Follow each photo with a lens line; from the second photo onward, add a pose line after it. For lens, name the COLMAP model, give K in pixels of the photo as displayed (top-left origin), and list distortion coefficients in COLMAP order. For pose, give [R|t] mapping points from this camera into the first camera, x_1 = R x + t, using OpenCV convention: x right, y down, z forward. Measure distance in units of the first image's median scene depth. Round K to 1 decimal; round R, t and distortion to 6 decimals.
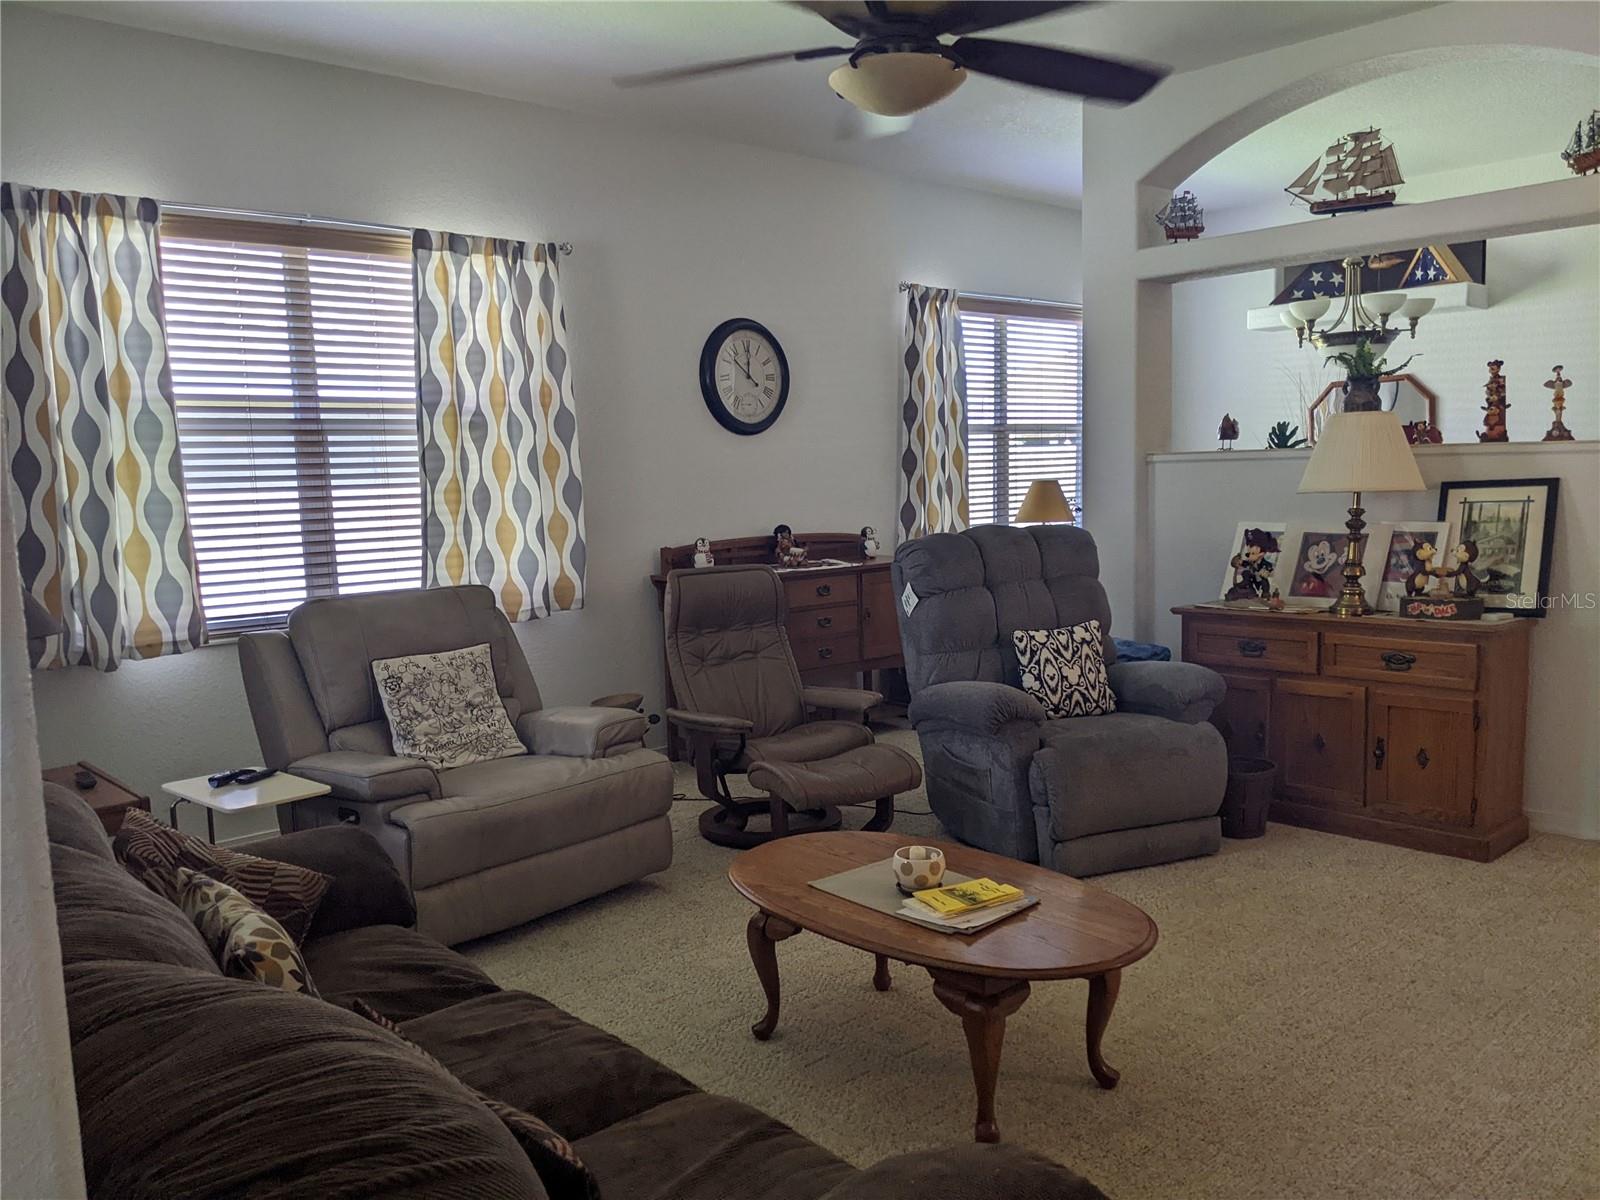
lens RADIAL K [[1265.6, 0, 824.6], [0, 1265.6, 625.2], [0, 0, 1]] dist [0.085376, -0.145053]
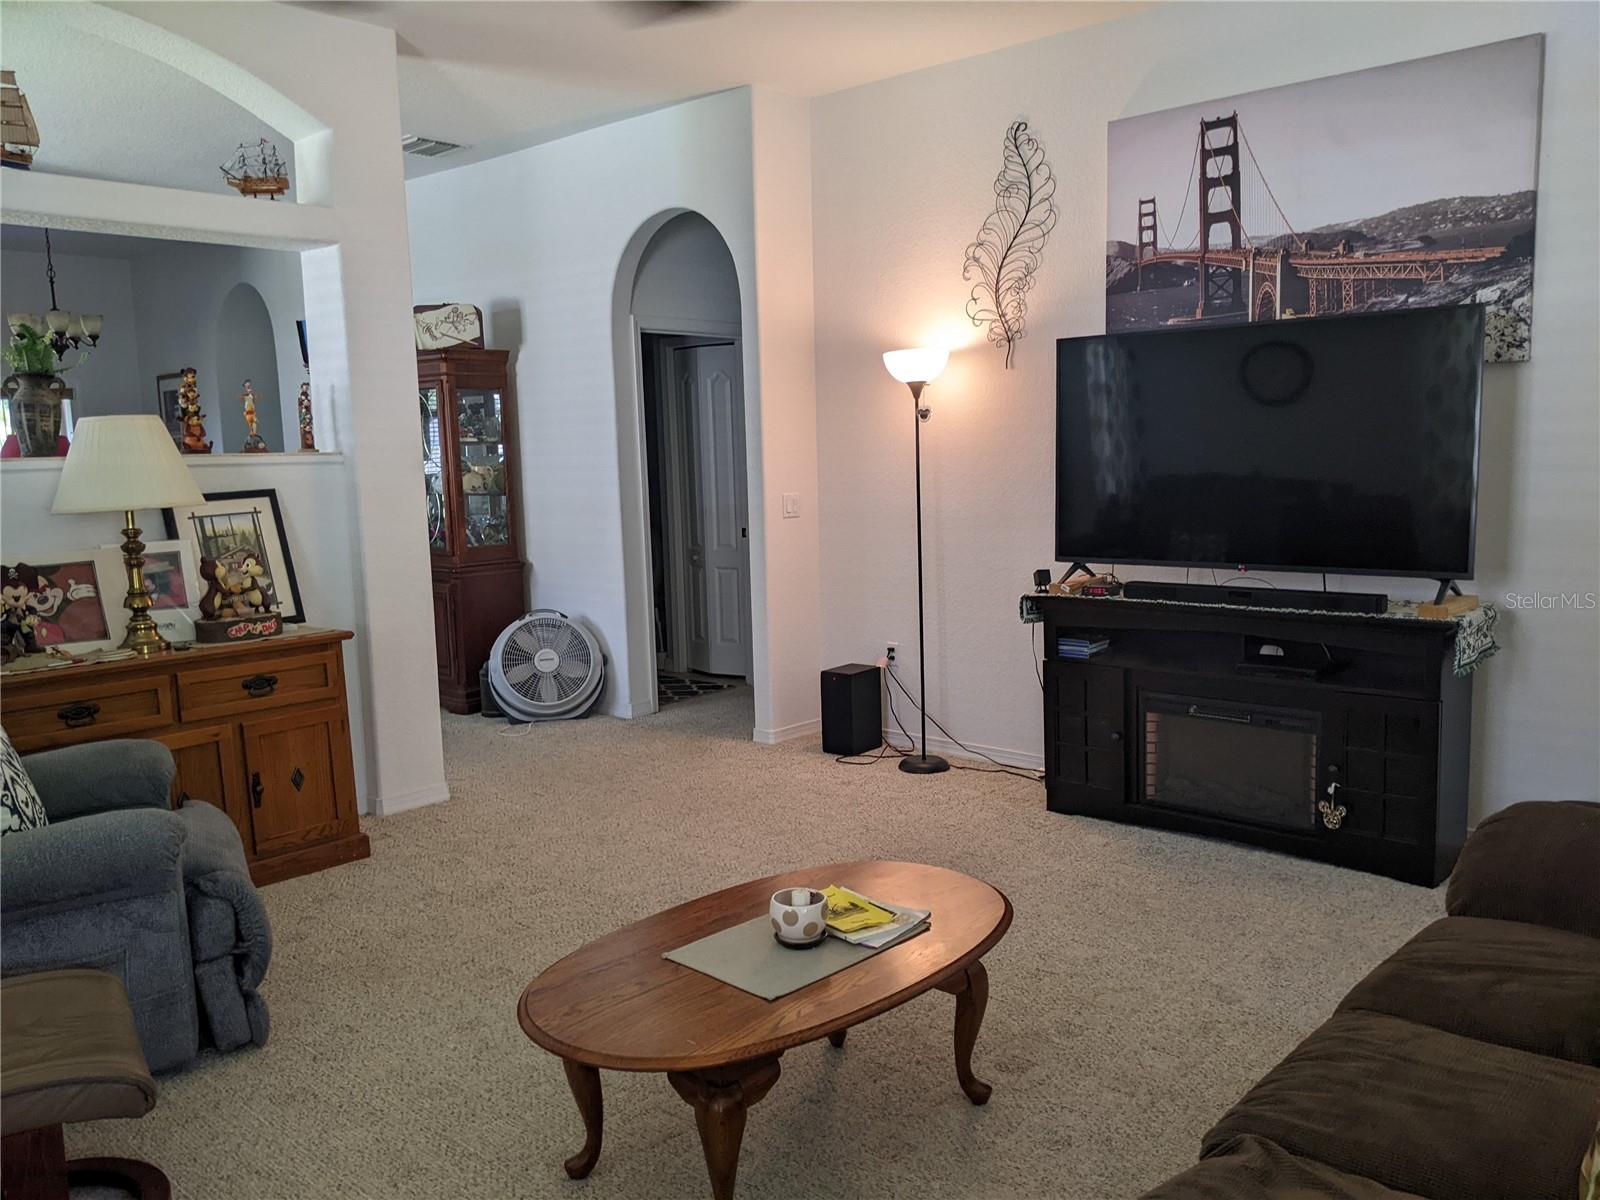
lens RADIAL K [[1265.6, 0, 827.0], [0, 1265.6, 607.2], [0, 0, 1]] dist [0.085376, -0.145053]
pose [[-0.093624, -0.097044, 0.990867, -0.481411], [0.145916, 0.983154, 0.110075, -0.067376], [-0.984857, 0.154889, -0.077887, 0.631856]]
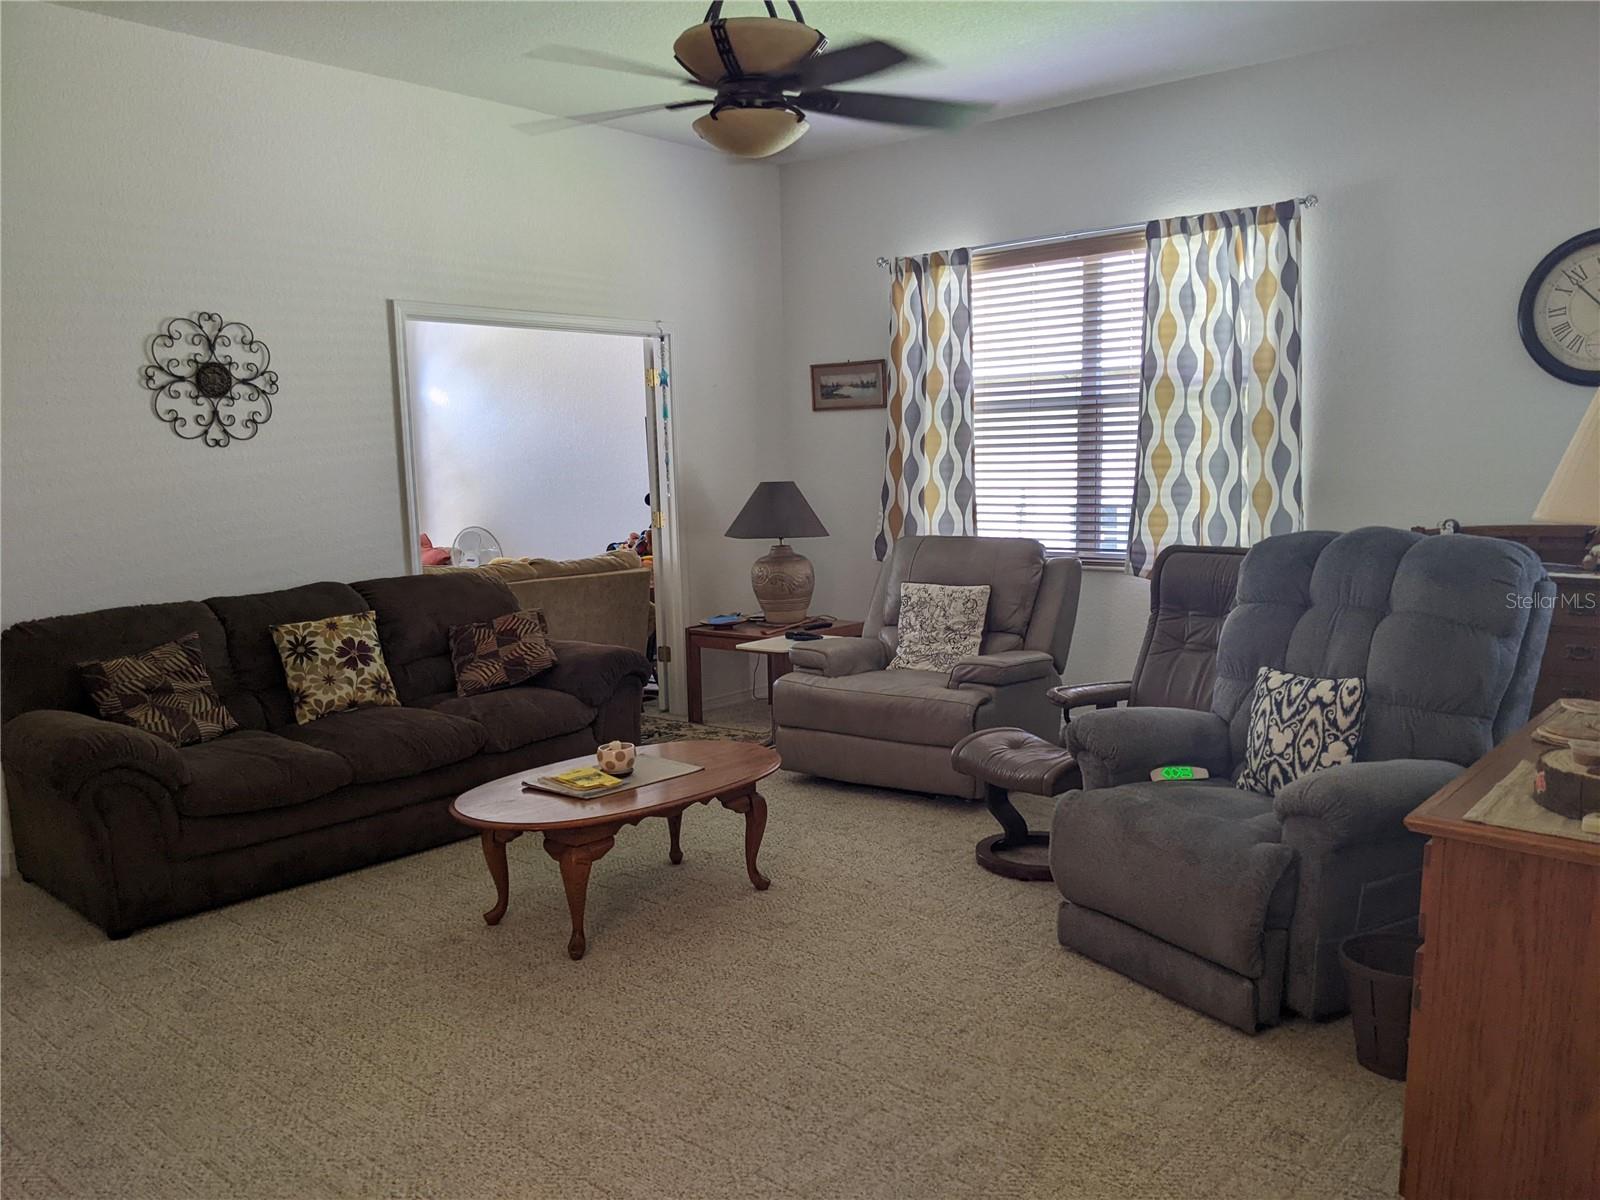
lens RADIAL K [[1265.6, 0, 824.6], [0, 1265.6, 645.0], [0, 0, 1]] dist [0.085376, -0.145053]
pose [[0.118827, 0.177118, -0.976990, 0.872167], [-0.103194, 0.980836, 0.165264, -0.108723], [0.987538, 0.081181, 0.134827, 0.643131]]
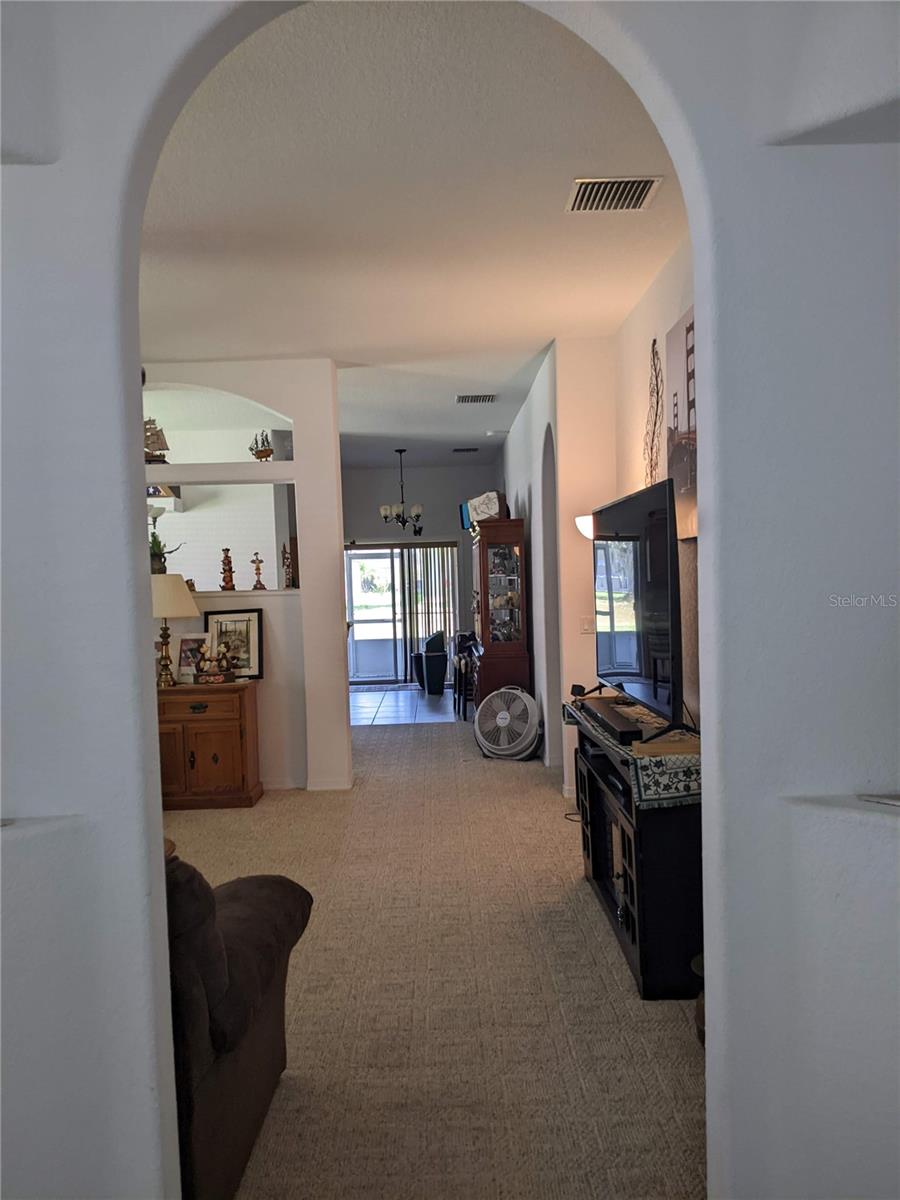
lens RADIAL K [[949.2, 0, 453.2], [0, 949.2, 602.8], [0, 0, 1]] dist [0.085376, -0.145053]
pose [[0.675711, -0.012042, 0.737068, -0.306521], [0.100162, 0.992094, -0.075616, 0.017562], [-0.730330, 0.124921, 0.671575, -0.206210]]
